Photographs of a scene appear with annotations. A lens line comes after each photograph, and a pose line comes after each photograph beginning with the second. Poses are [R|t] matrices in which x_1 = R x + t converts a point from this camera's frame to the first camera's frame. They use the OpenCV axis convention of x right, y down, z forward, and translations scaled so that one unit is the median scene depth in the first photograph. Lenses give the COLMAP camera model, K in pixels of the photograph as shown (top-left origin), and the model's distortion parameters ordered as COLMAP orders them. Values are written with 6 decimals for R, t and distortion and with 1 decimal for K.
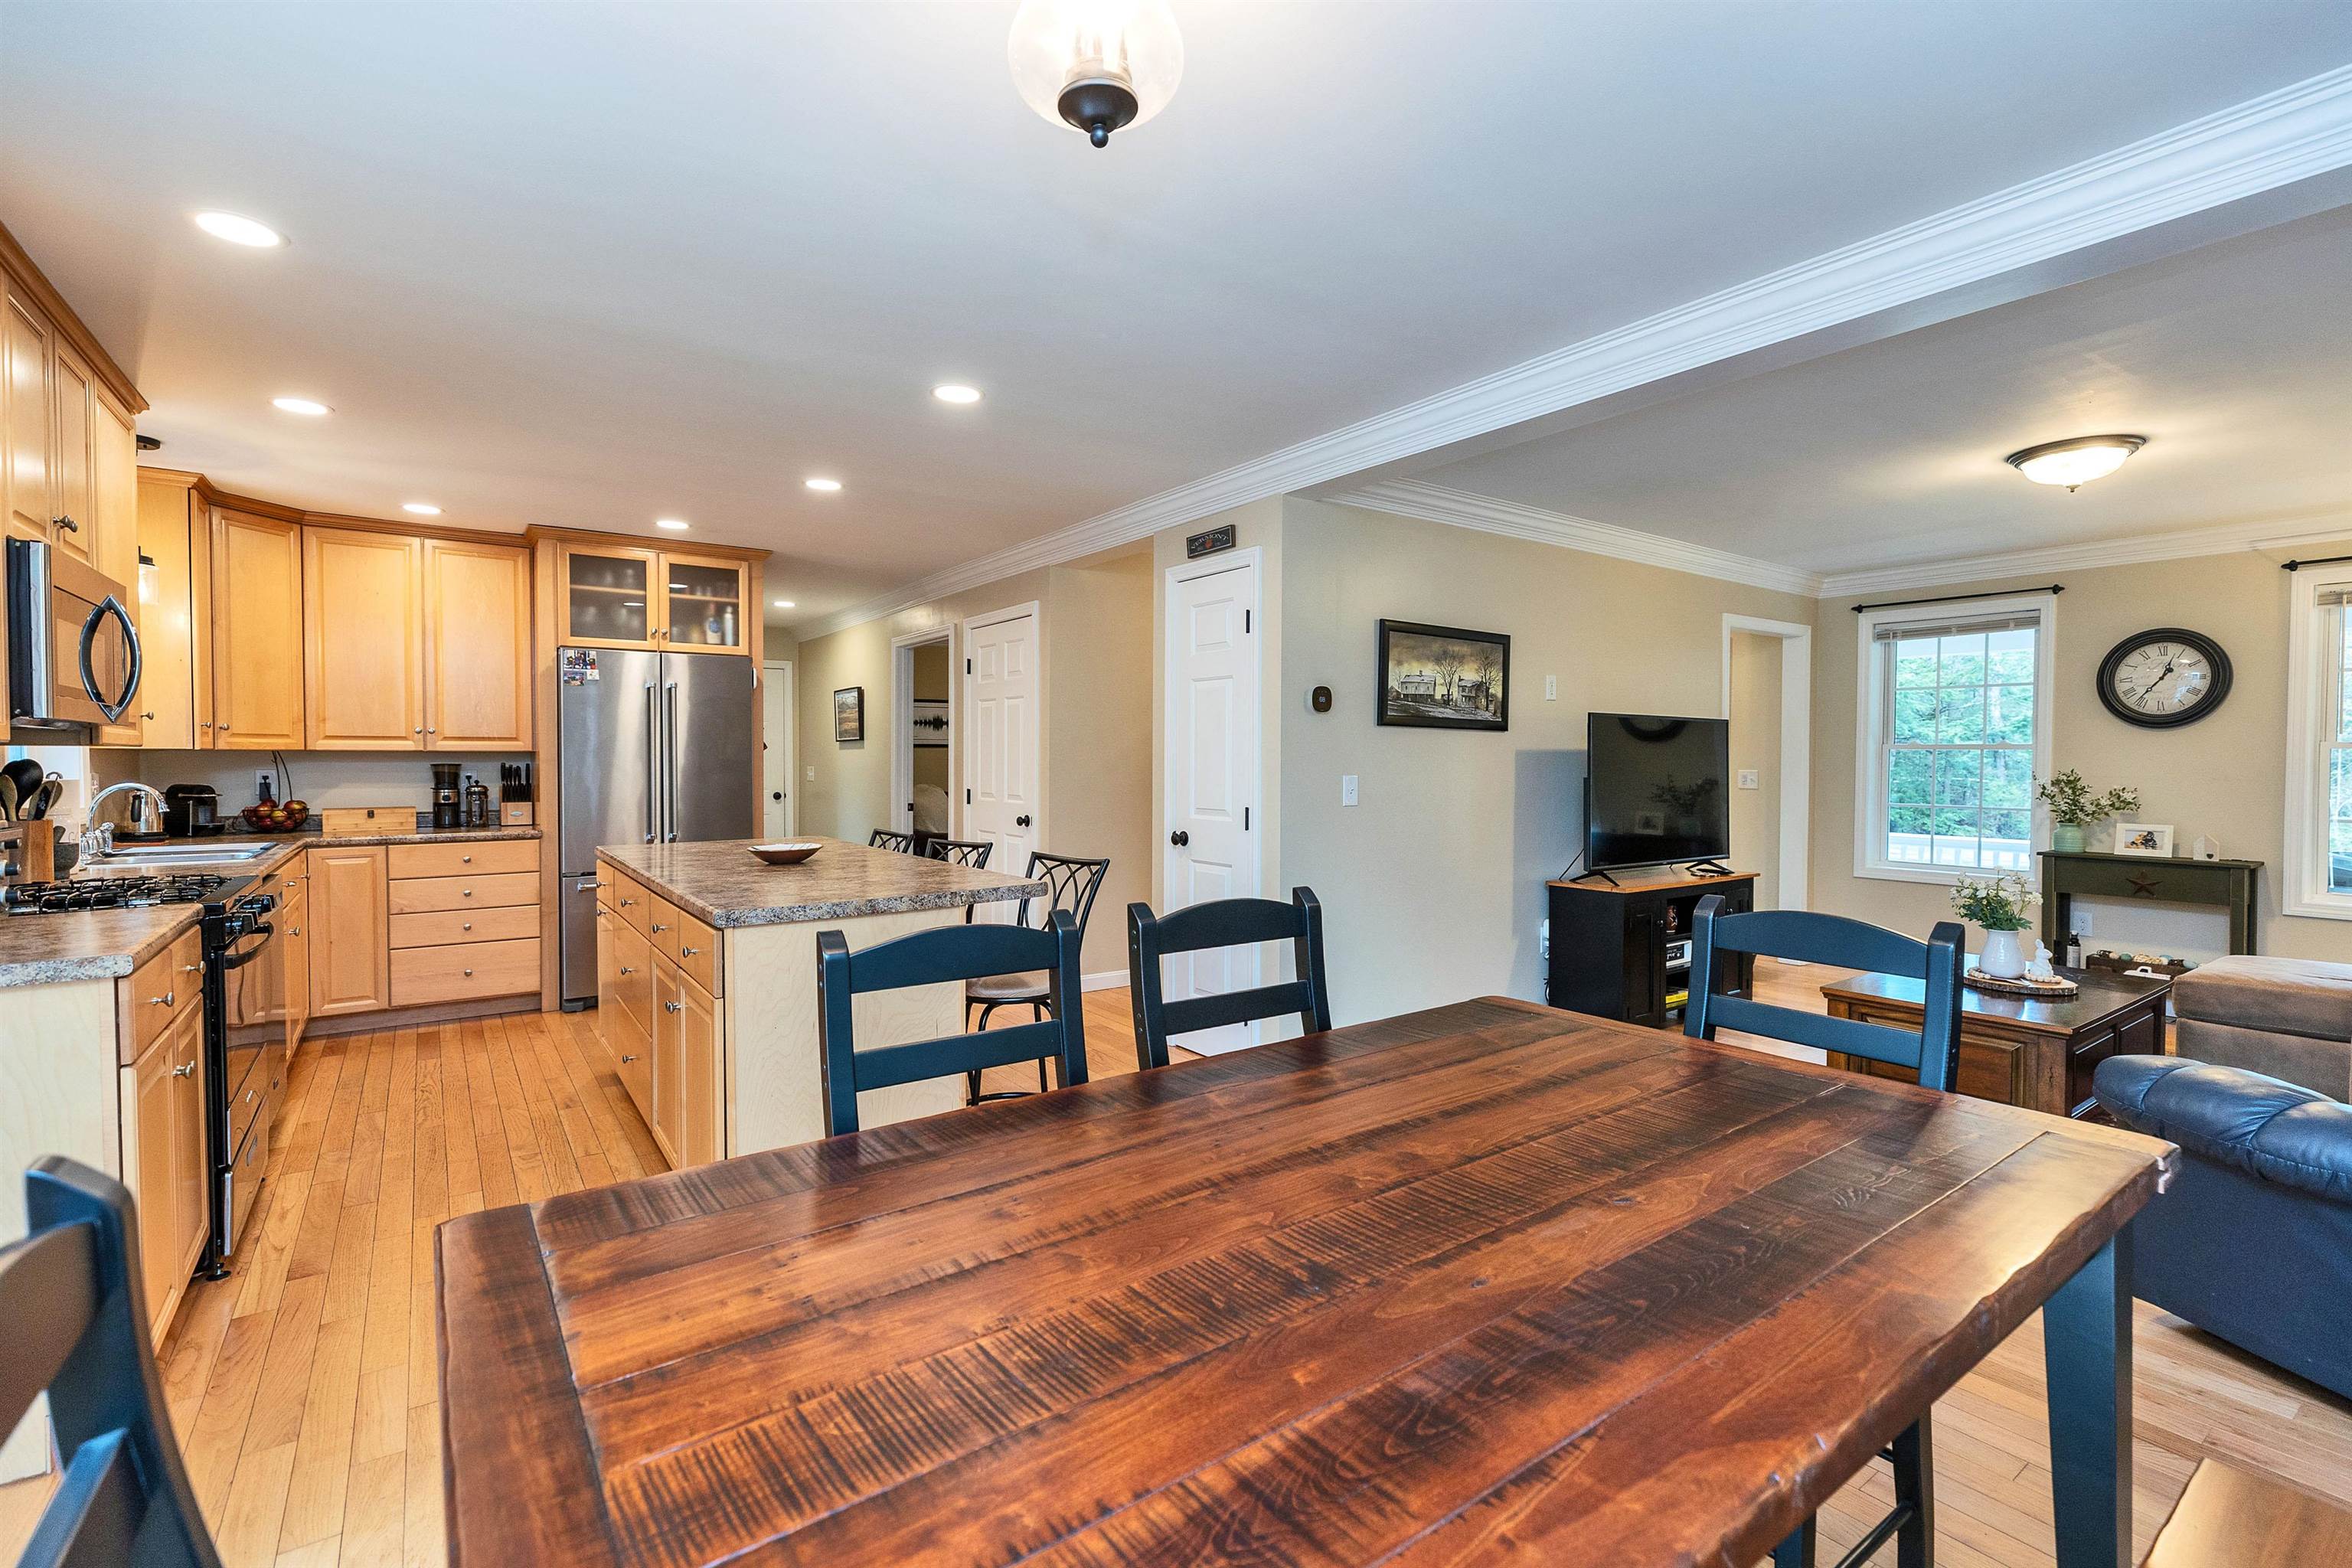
lens RADIAL K [[1052.3, 0, 1182.4], [0, 1052.3, 779.2], [0, 0, 1]] dist [-0.000638, -0.000454]
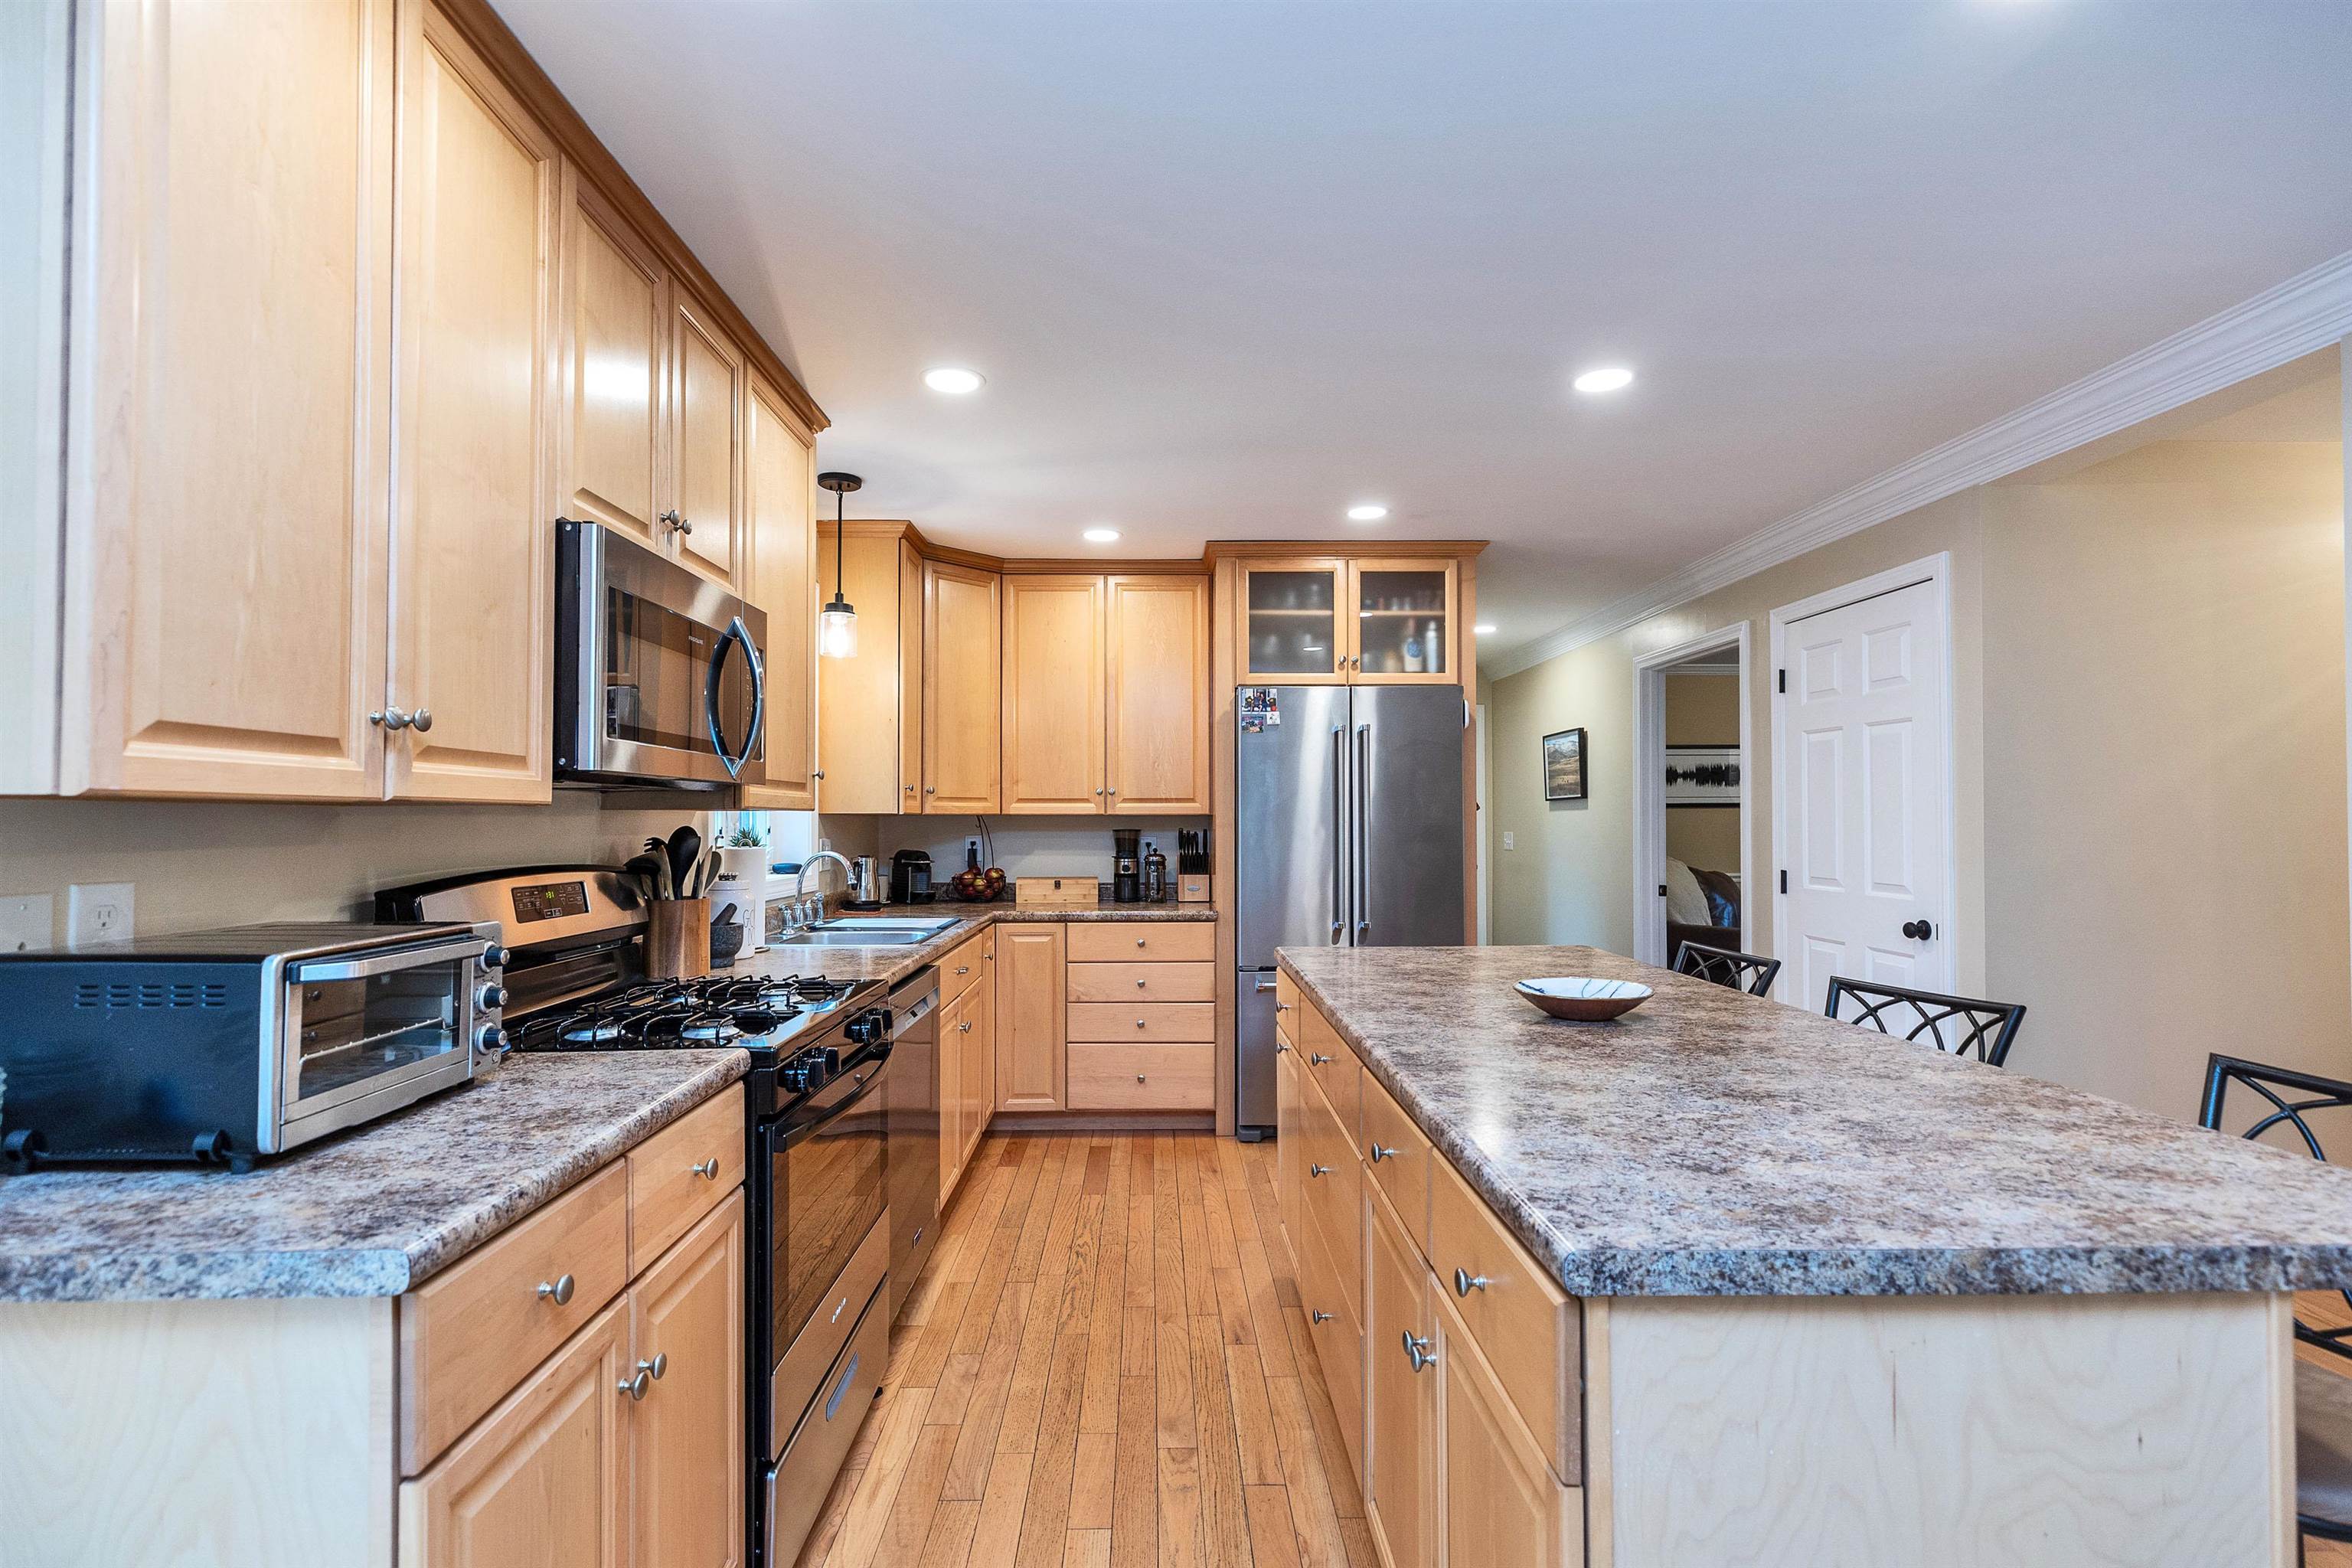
lens RADIAL K [[1047.7, 0, 1160.0], [0, 1047.7, 788.4], [0, 0, 1]] dist [0.011827, 0.000132]
pose [[0.815199, -0.018838, -0.578874, -0.174266], [-0.010363, 0.998837, -0.047098, -0.008043], [0.579088, 0.044393, 0.814055, 0.310897]]
